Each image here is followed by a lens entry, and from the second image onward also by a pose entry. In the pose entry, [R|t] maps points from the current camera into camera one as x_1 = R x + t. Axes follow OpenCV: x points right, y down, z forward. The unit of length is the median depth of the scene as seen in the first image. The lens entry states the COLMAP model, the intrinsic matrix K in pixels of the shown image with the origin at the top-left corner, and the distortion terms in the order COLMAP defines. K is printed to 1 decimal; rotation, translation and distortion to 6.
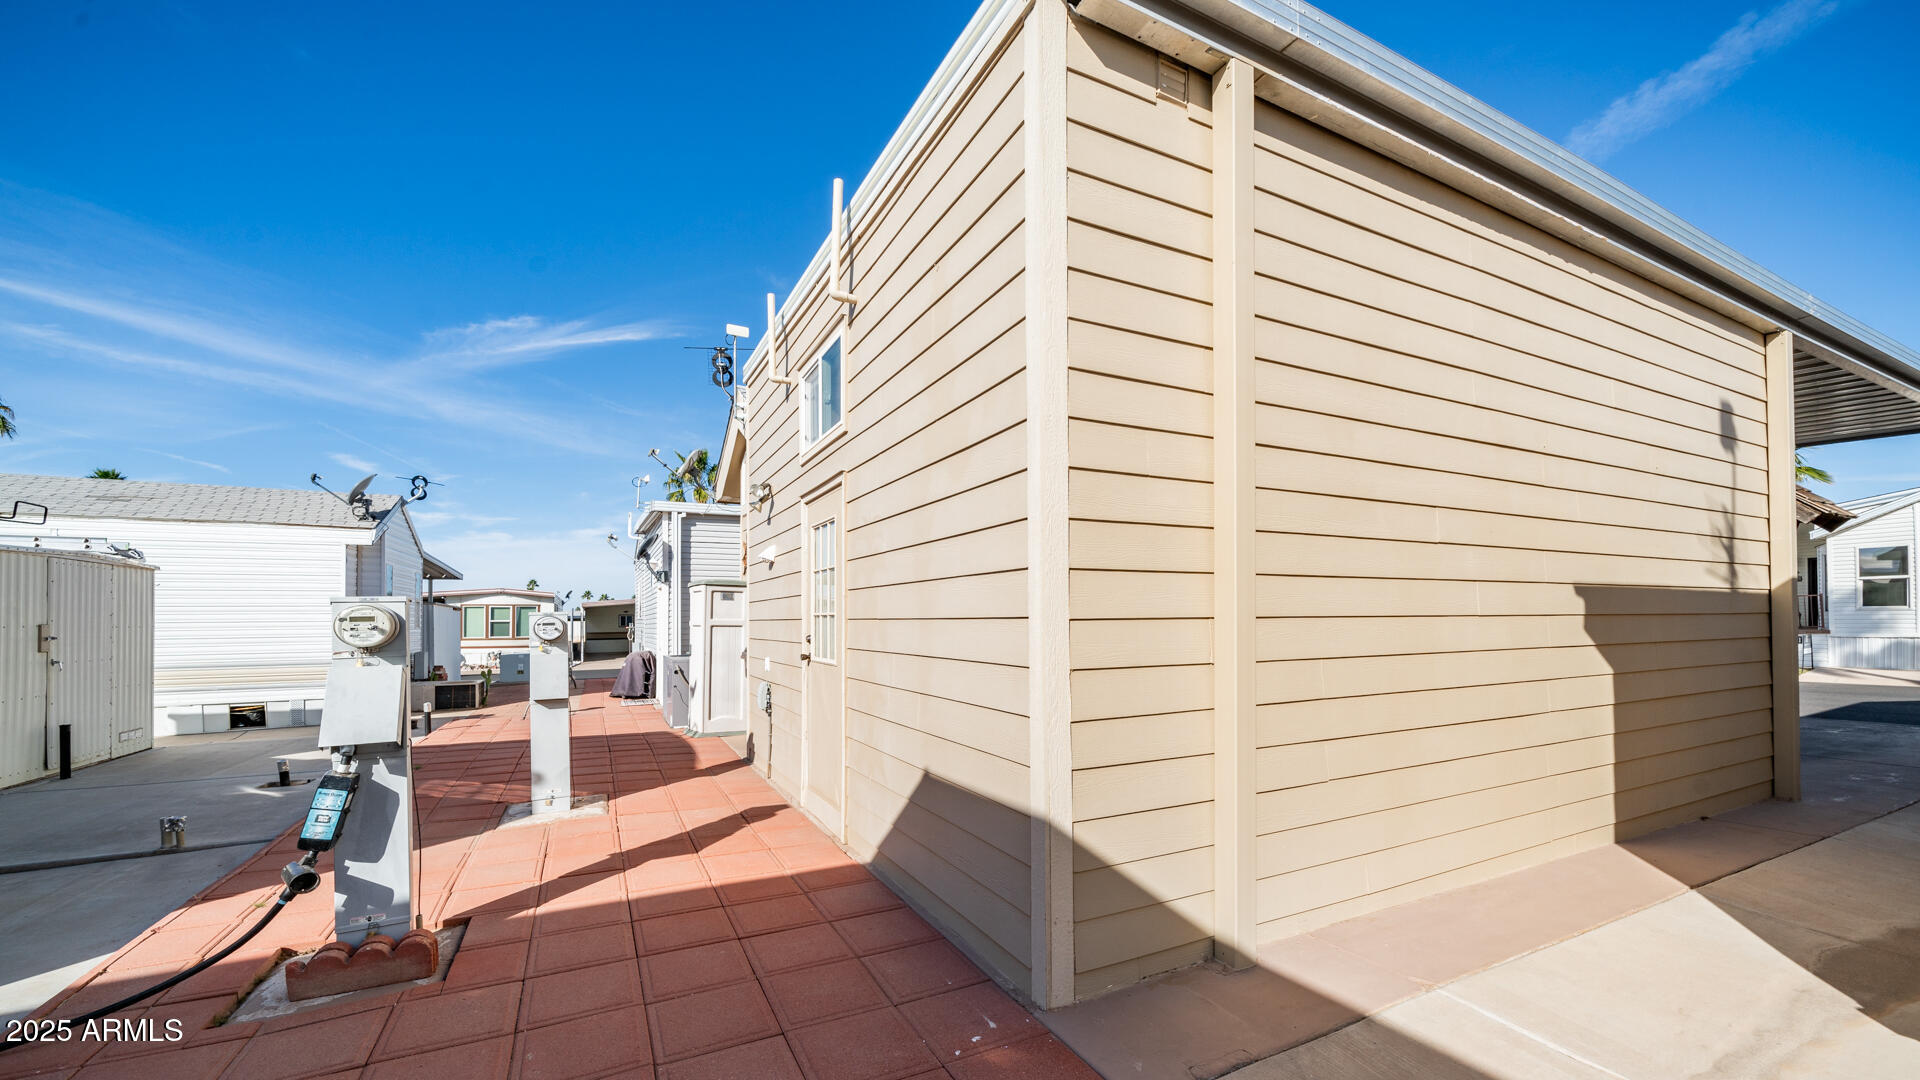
lens RADIAL K [[688.2, 0, 909.6], [0, 688.2, 618.4], [0, 0, 1]] dist [-0.000627, 0.000059]
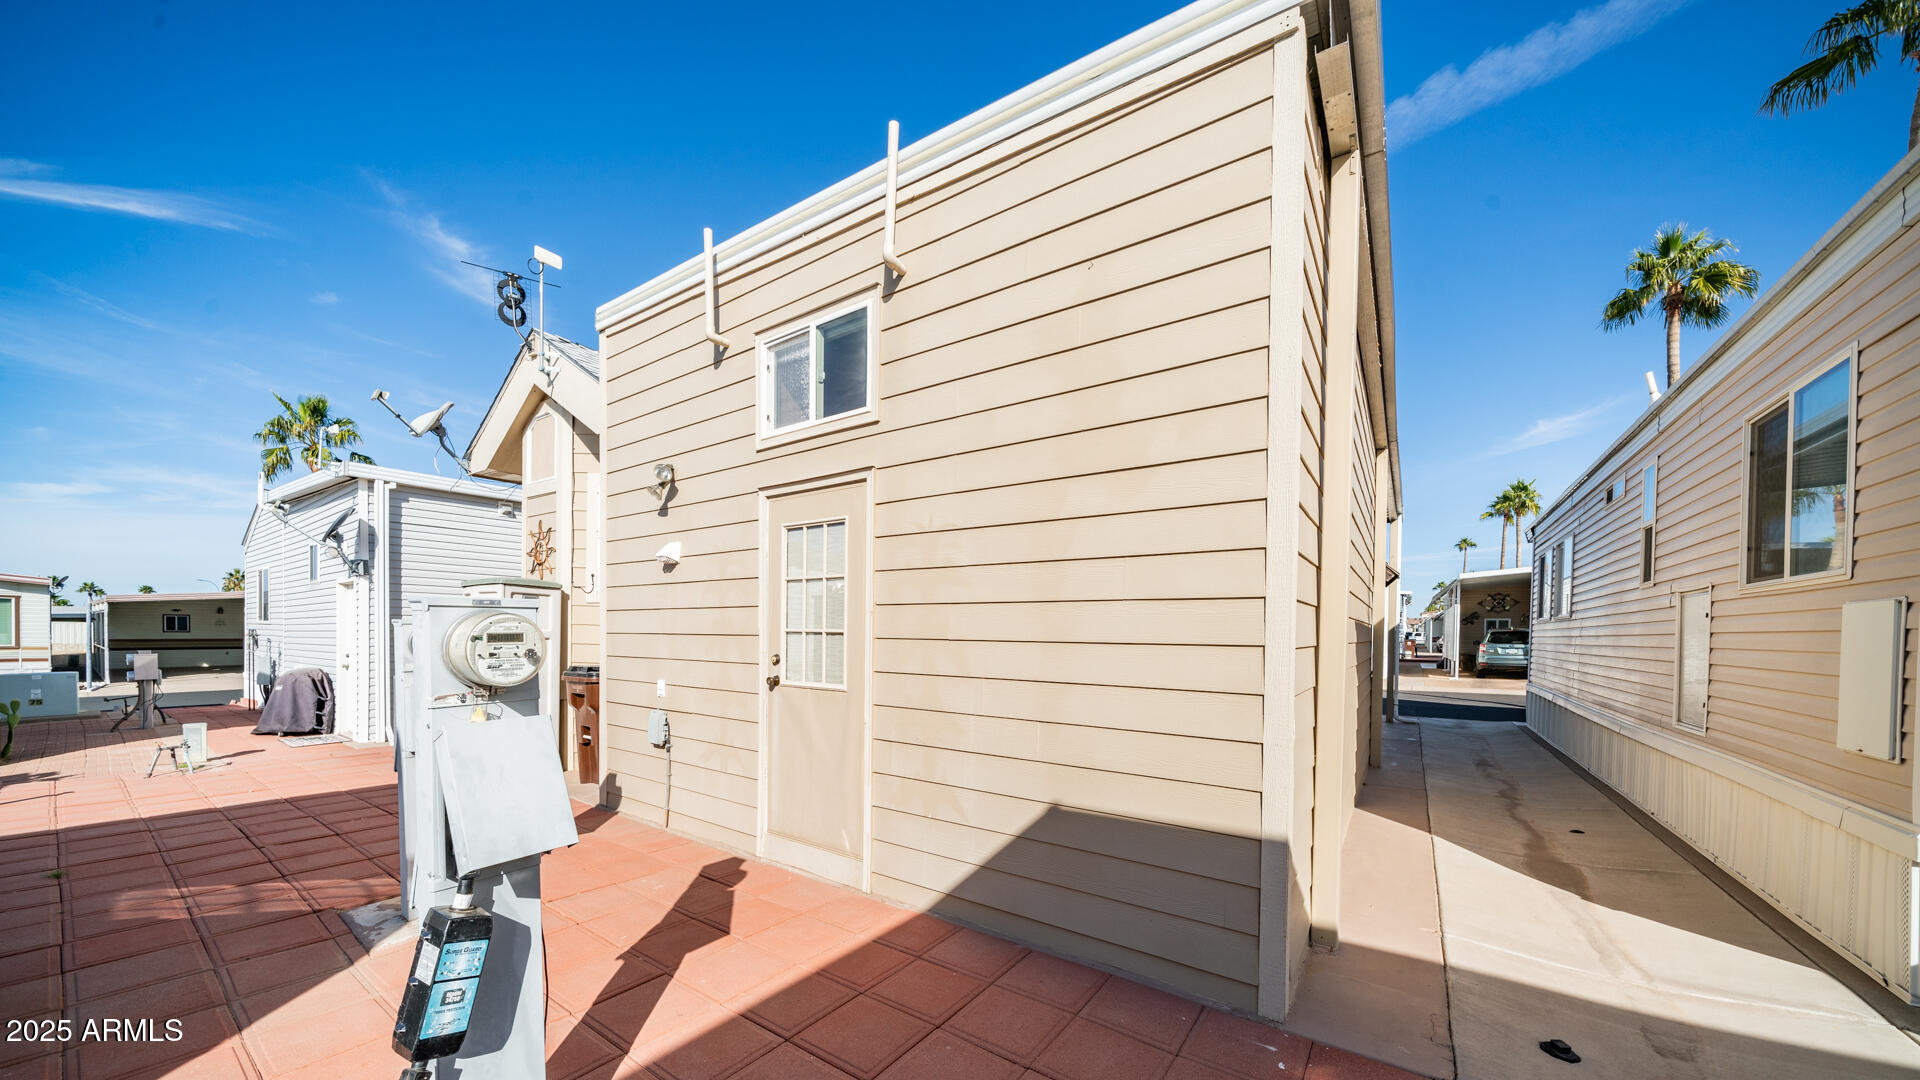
lens RADIAL K [[688.2, 0, 943.3], [0, 688.2, 655.0], [0, 0, 1]] dist [-0.000627, 0.000059]
pose [[0.888005, 0.004318, 0.459813, -0.346814], [-0.020130, 0.999362, 0.029489, -0.004142], [-0.459393, -0.035443, 0.887526, 0.153012]]
